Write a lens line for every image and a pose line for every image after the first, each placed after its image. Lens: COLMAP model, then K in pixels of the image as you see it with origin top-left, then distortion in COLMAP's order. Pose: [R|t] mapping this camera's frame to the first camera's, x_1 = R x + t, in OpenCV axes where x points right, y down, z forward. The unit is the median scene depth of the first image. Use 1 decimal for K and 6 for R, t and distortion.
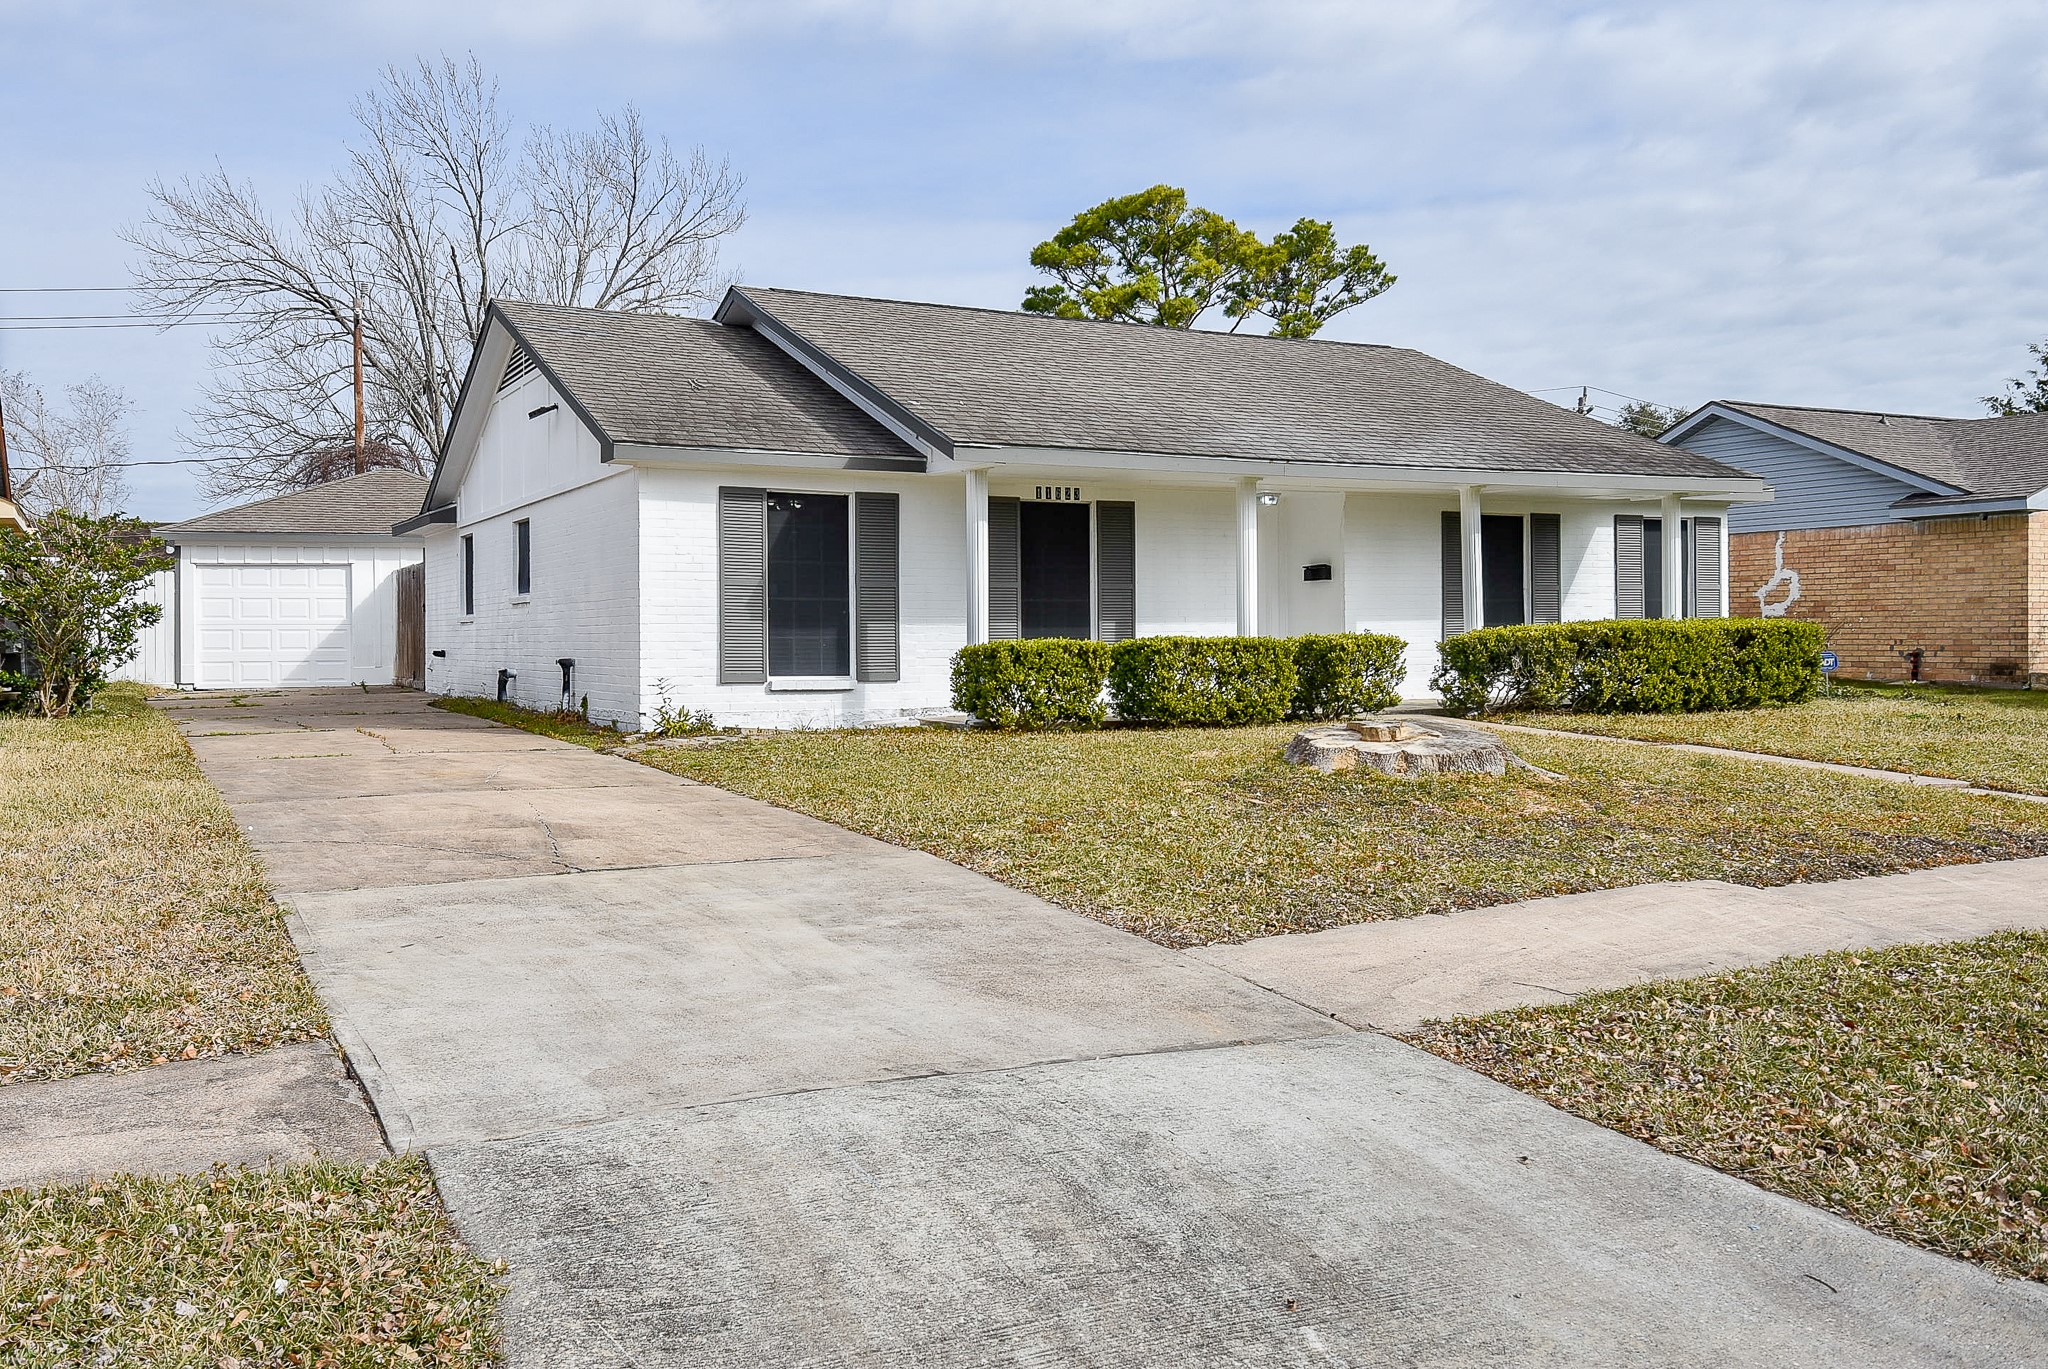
lens RADIAL K [[1681.0, 0, 1024.0], [0, 1681.0, 684.5], [0, 0, 1]] dist [-0.010836, 0.232524]
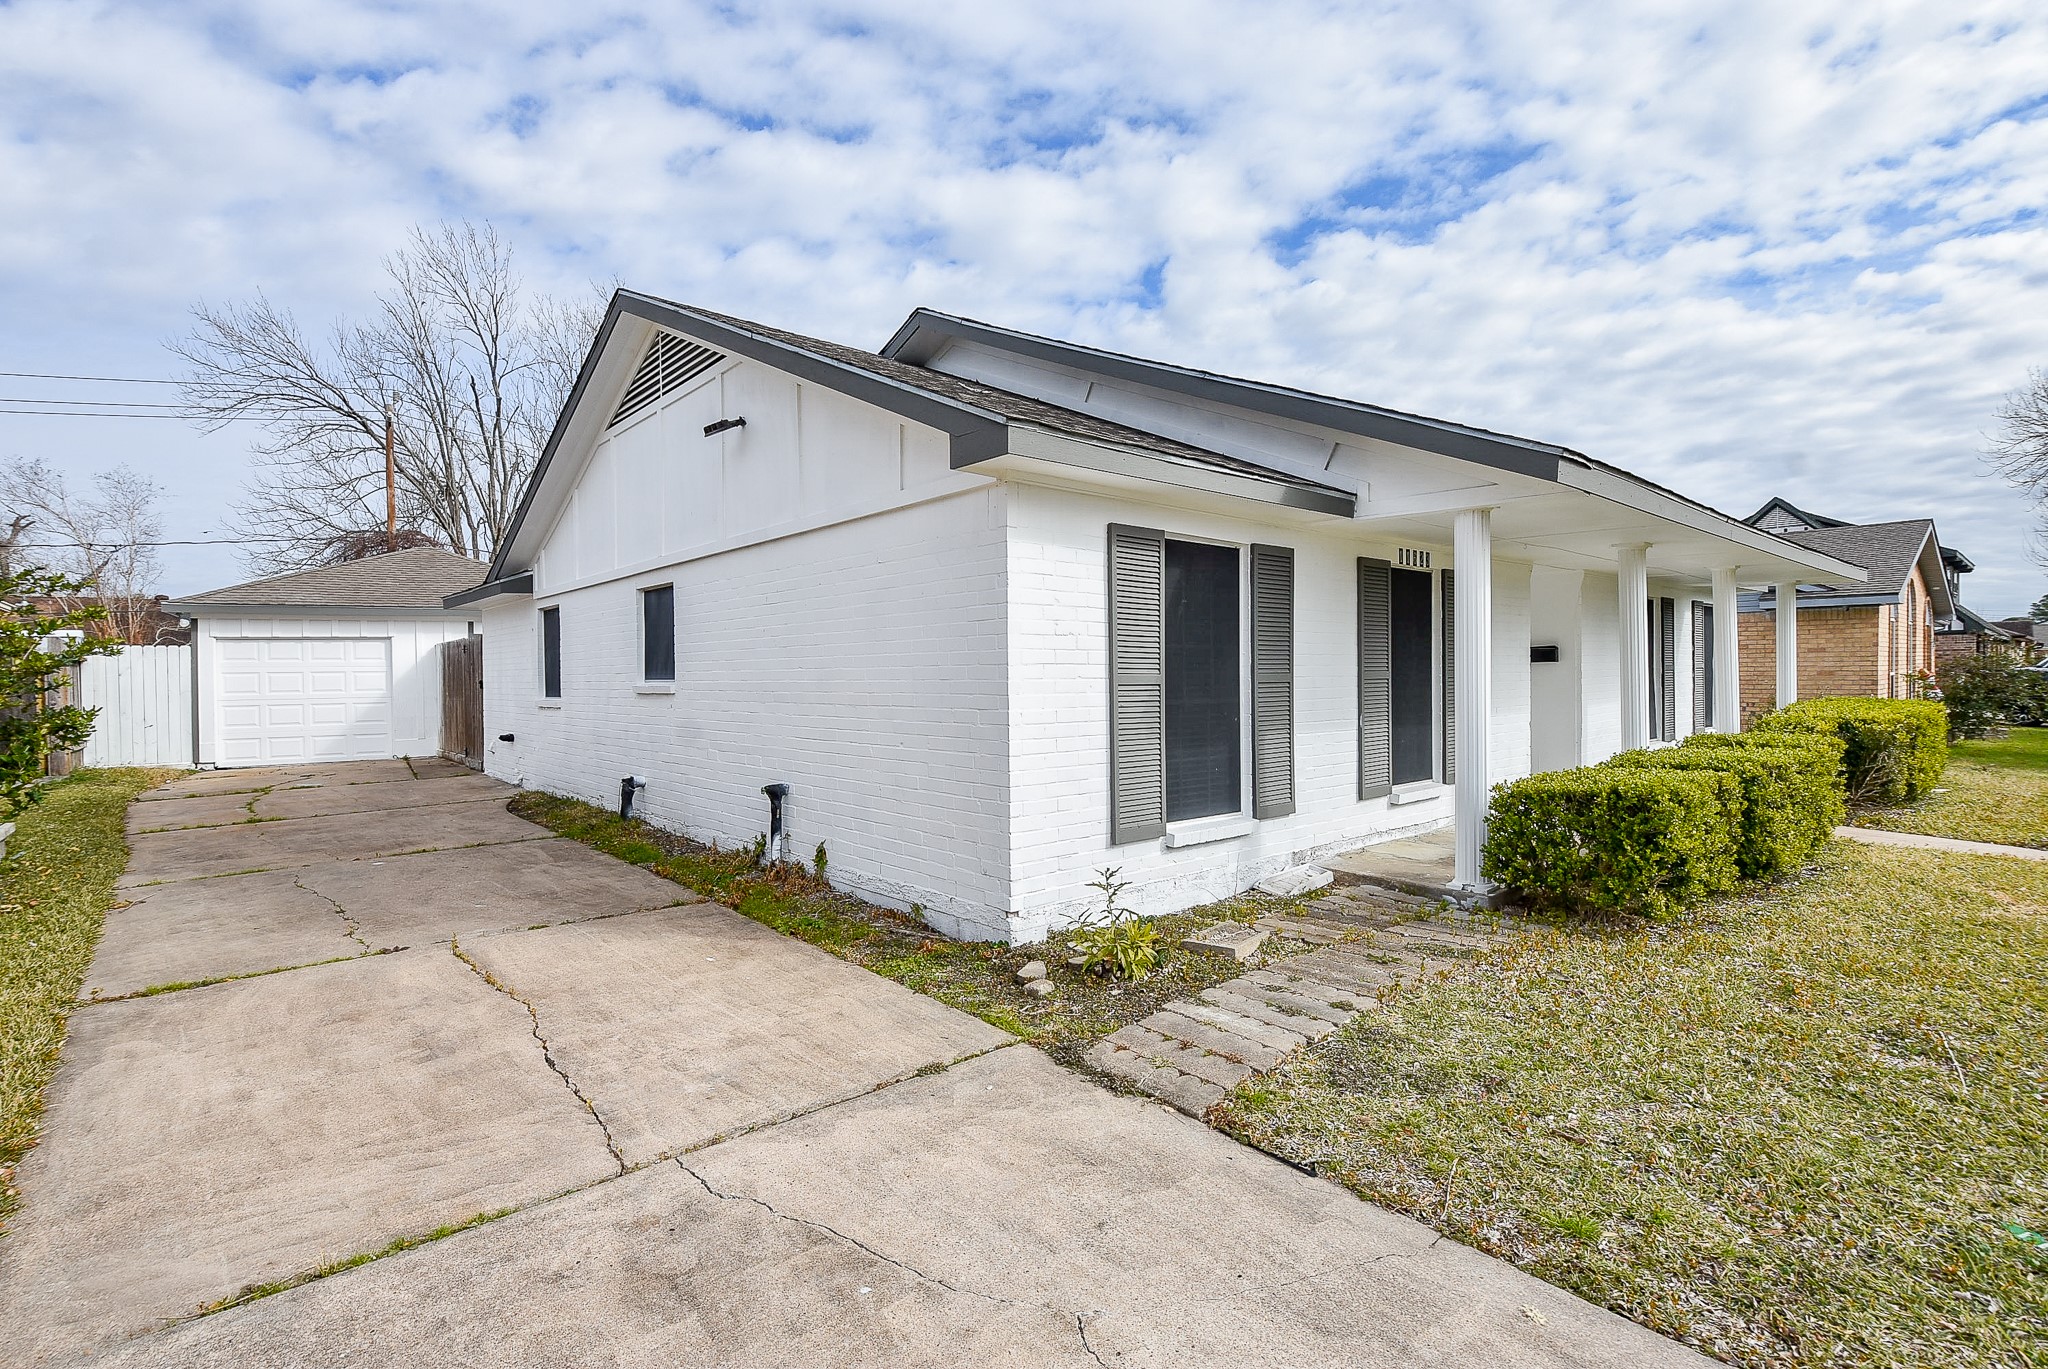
lens RADIAL K [[943.8, 0, 1020.8], [0, 943.8, 701.0], [0, 0, 1]] dist [-0.002276, -0.000470]
pose [[0.974822, -0.011210, 0.222703, -0.202626], [0.011289, 0.999936, 0.000922, -0.037885], [-0.222699, 0.001615, 0.974886, 0.471953]]
